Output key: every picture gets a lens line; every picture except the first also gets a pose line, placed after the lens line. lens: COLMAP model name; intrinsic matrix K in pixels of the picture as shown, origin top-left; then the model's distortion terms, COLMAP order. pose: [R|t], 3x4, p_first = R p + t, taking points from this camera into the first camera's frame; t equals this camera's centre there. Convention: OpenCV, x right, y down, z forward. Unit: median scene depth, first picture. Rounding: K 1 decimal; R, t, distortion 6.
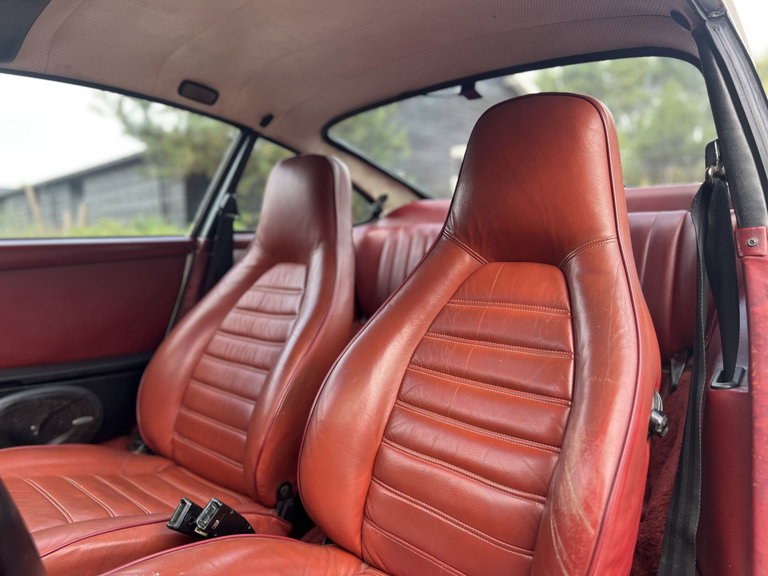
lens RADIAL K [[583.1, 0, 388.2], [0, 583.1, 291.0], [0, 0, 1]] dist [0.039582, -0.049771]
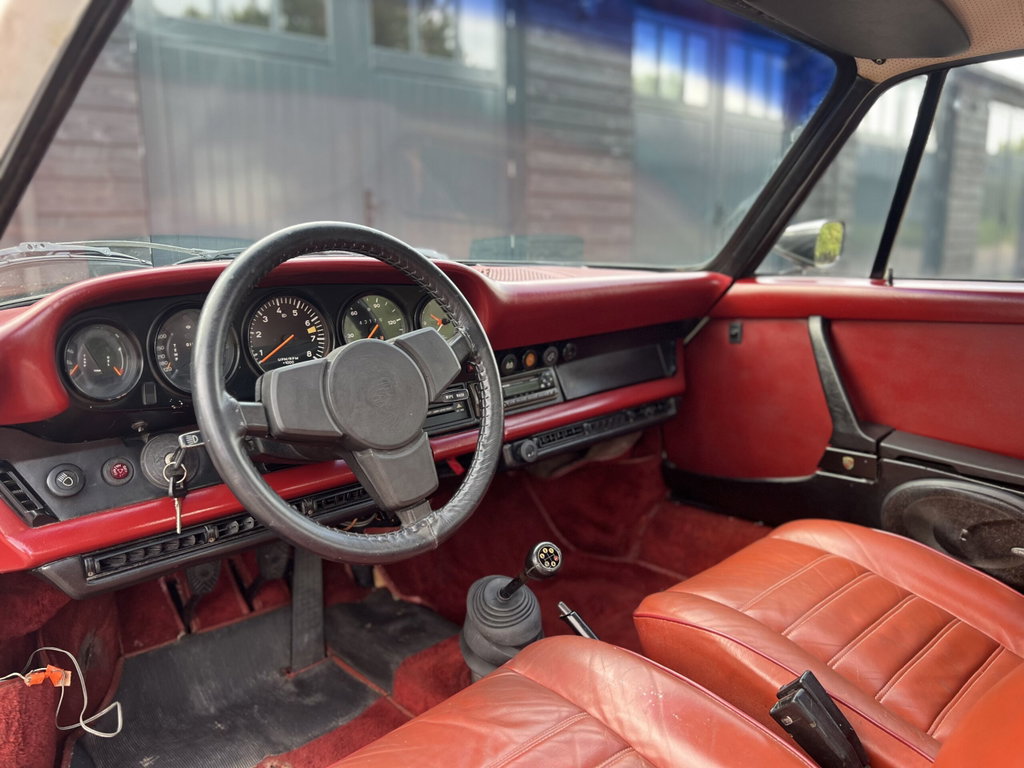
lens RADIAL K [[775.3, 0, 503.0], [0, 775.3, 383.9], [0, 0, 1]] dist [0.065286, -0.109732]
pose [[-0.079242, 0.211620, -0.974134, 0.369341], [-0.081692, 0.972542, 0.217920, -0.118606], [0.993502, 0.096848, -0.059778, 0.422859]]
